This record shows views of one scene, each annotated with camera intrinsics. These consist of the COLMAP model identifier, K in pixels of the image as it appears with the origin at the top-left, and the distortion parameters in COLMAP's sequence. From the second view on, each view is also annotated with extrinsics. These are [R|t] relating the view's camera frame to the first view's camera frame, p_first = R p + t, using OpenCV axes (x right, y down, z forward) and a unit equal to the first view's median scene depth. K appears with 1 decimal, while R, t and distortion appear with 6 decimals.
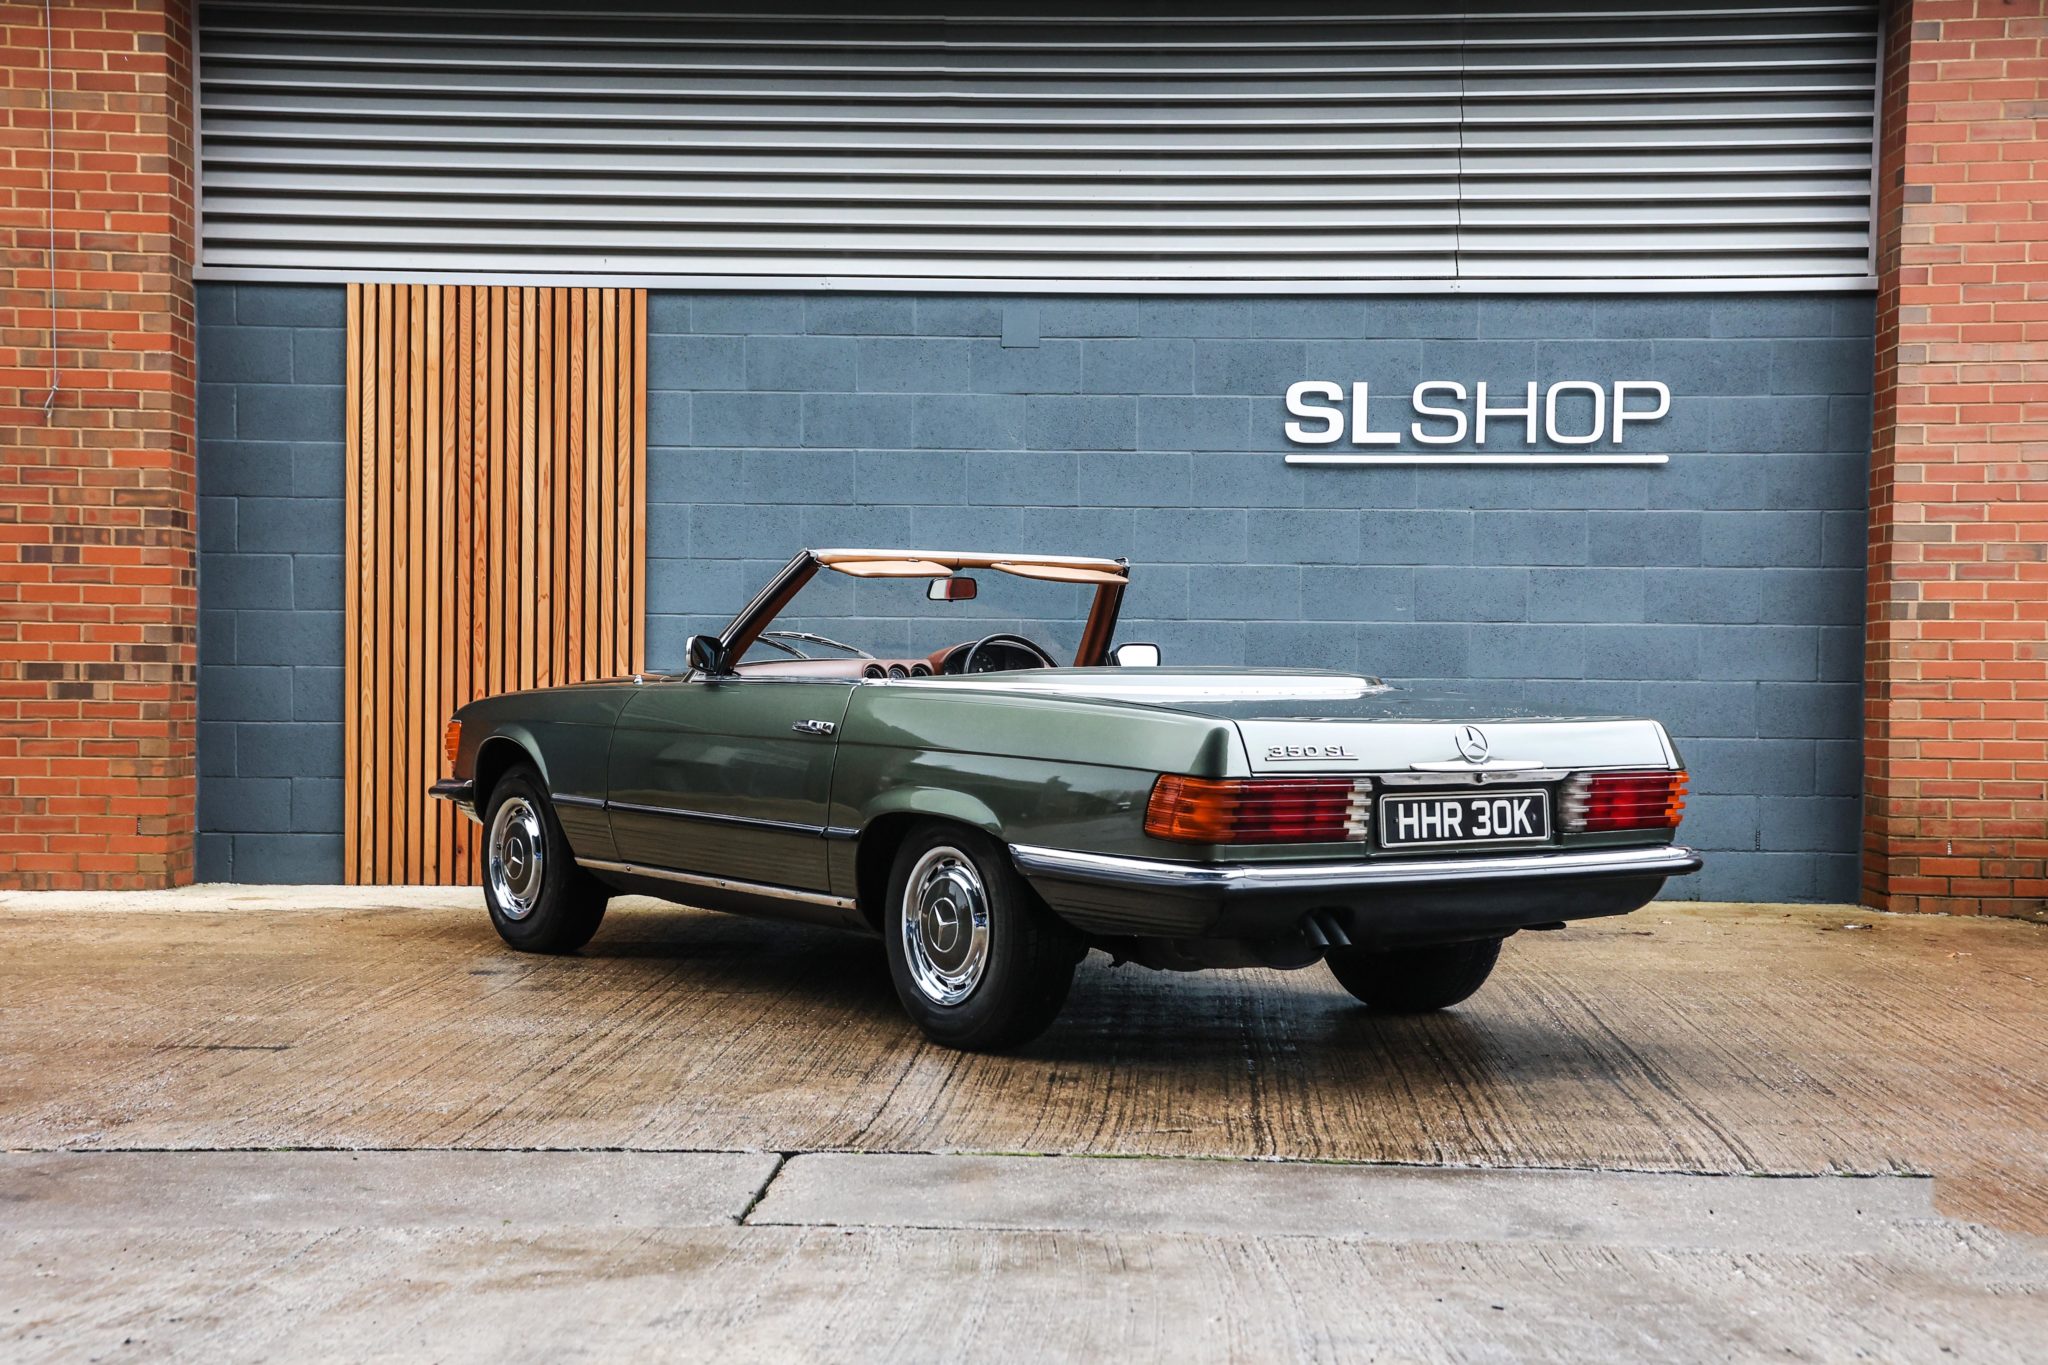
lens RADIAL K [[2854.2, 0, 1020.7], [0, 2854.2, 704.7], [0, 0, 1]] dist [0.180827, 0.422190]
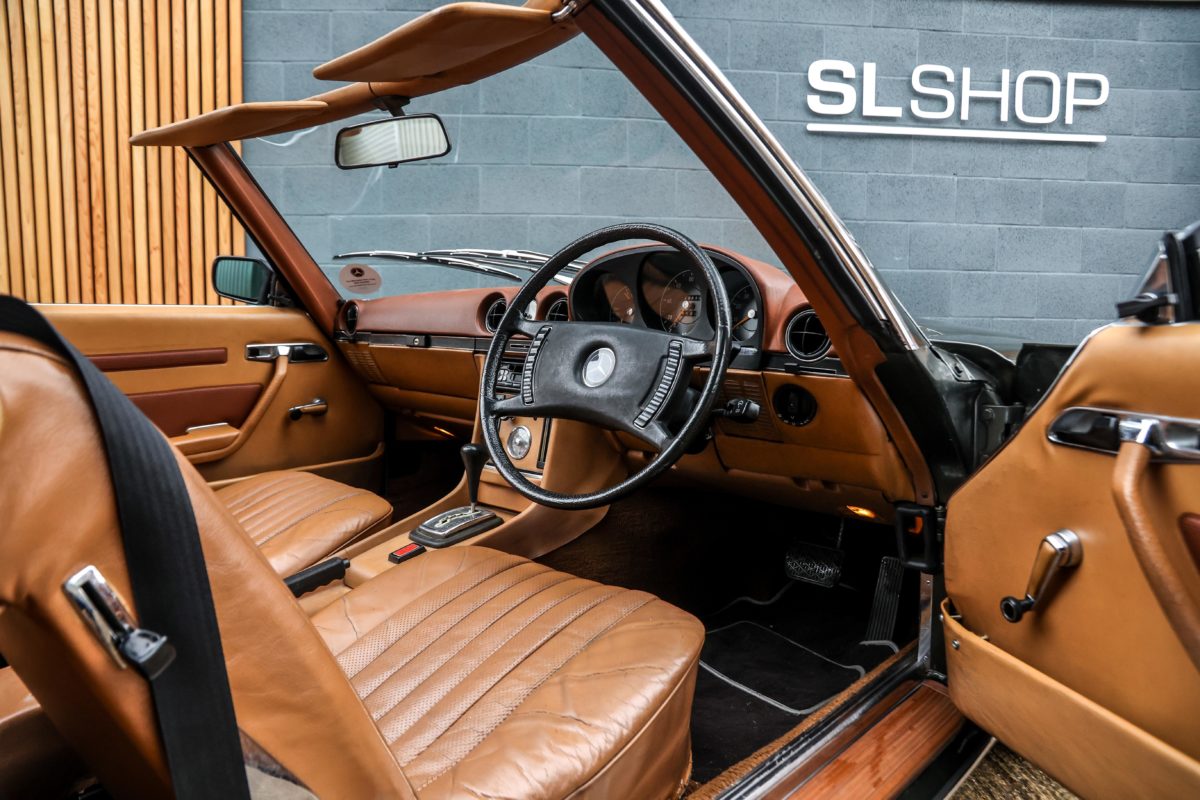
lens RADIAL K [[849.4, 0, 600.0], [0, 849.4, 400.0], [0, 0, 1]] dist [-0.138167, 0.100725]
pose [[0.995279, -0.014249, 0.096001, -0.024933], [0.005421, 0.995781, 0.091602, -0.007184], [-0.096901, -0.090650, 0.991157, 0.666046]]
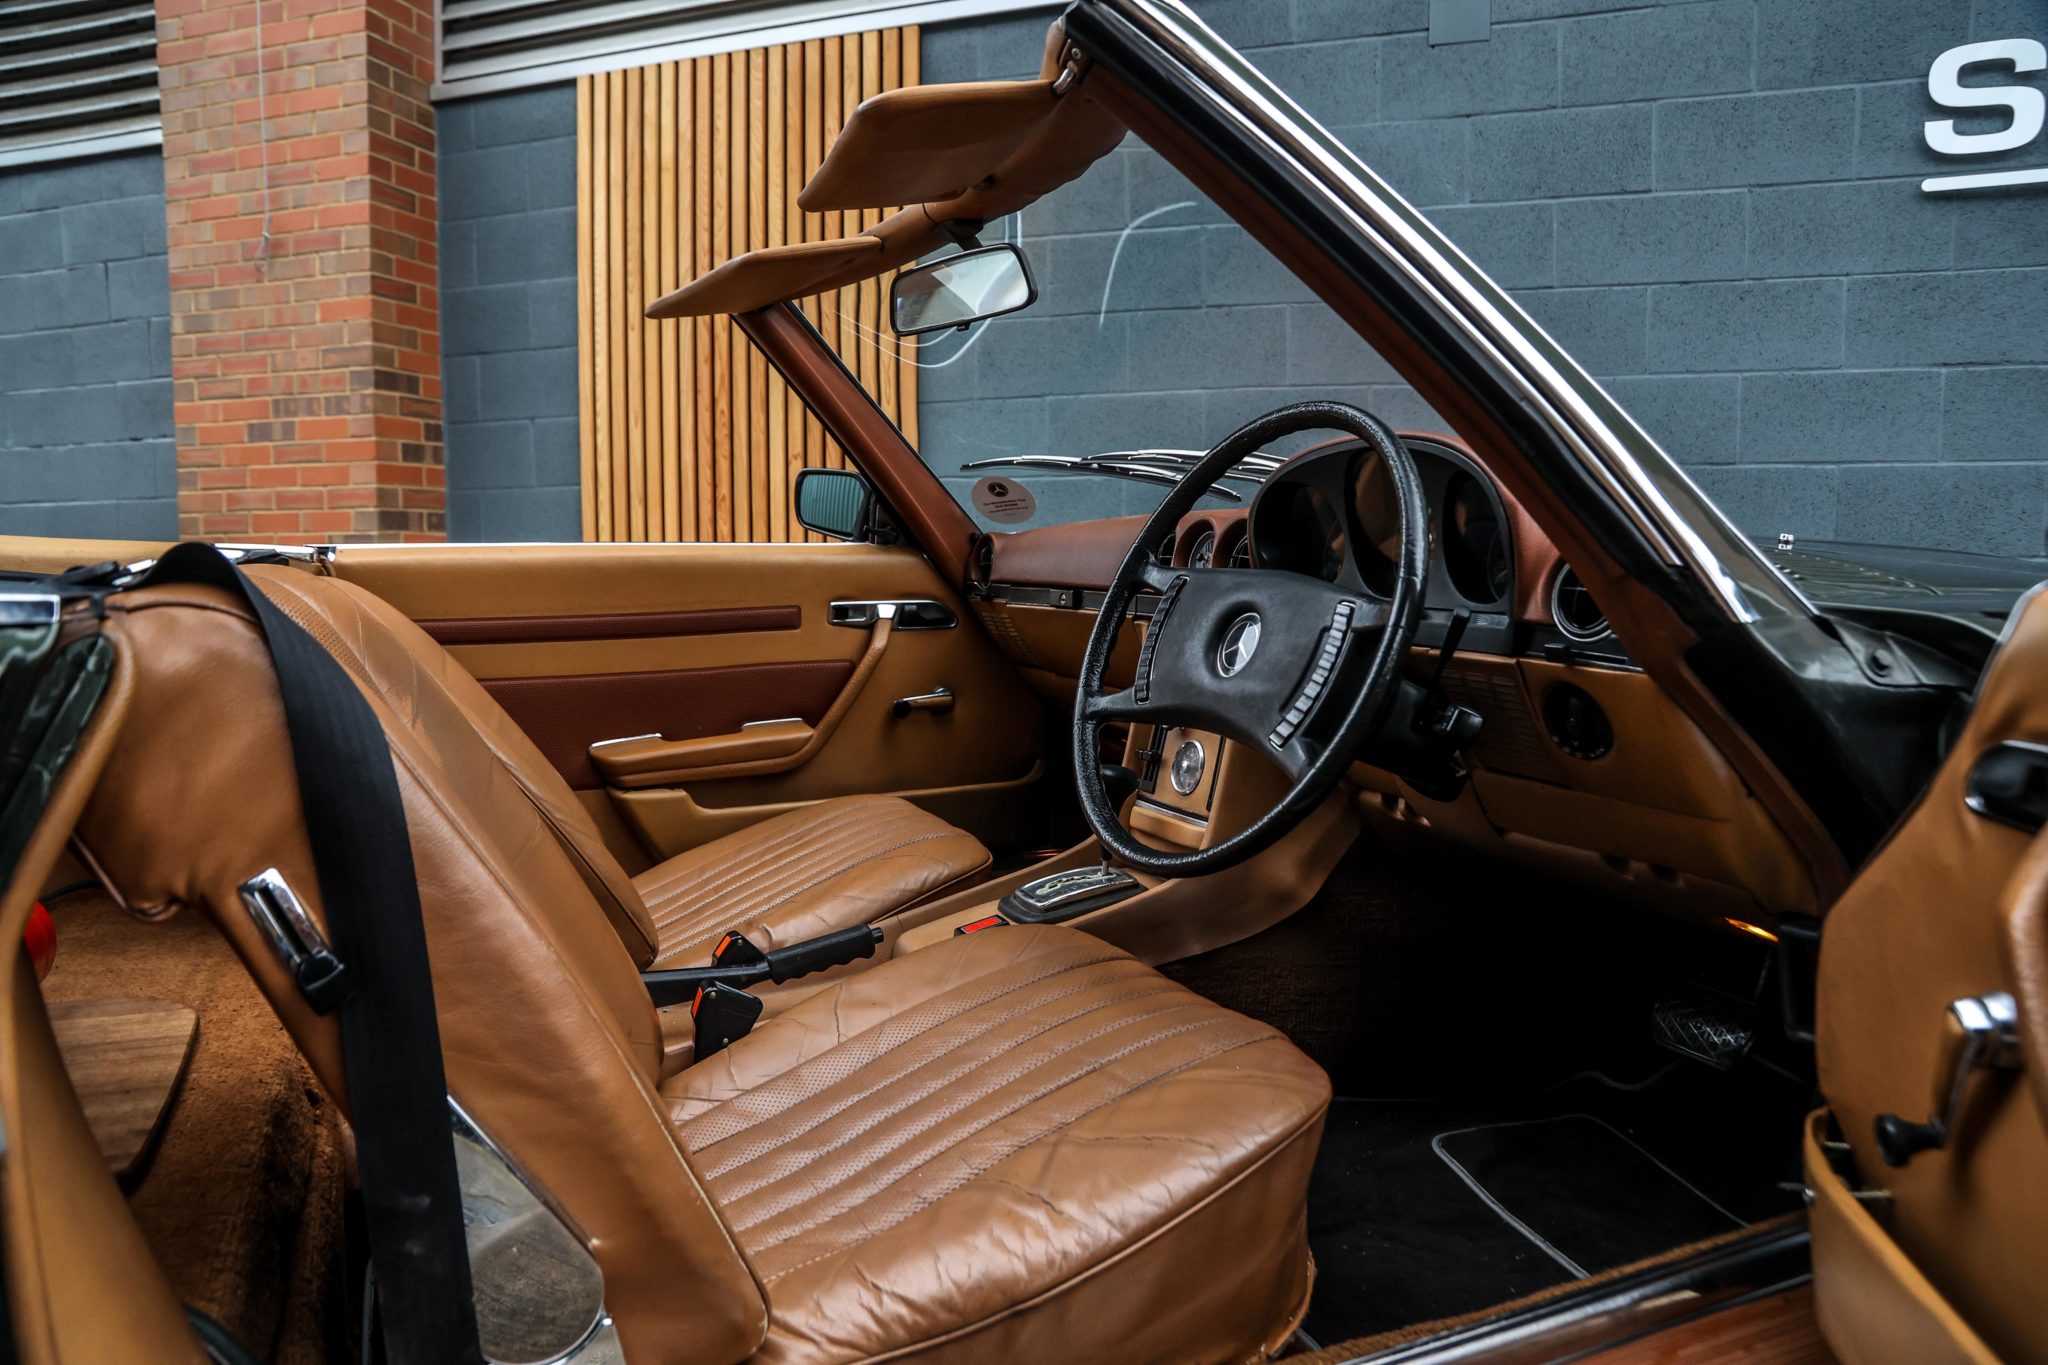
lens RADIAL K [[1447.4, 0, 994.4], [0, 1447.4, 697.2], [0, 0, 1]] dist [-0.134429, 0.092993]
pose [[0.946593, 0.020046, -0.321808, 0.005124], [0.008313, 0.996216, 0.086508, -0.007140], [0.322325, -0.084563, 0.942844, 0.663155]]
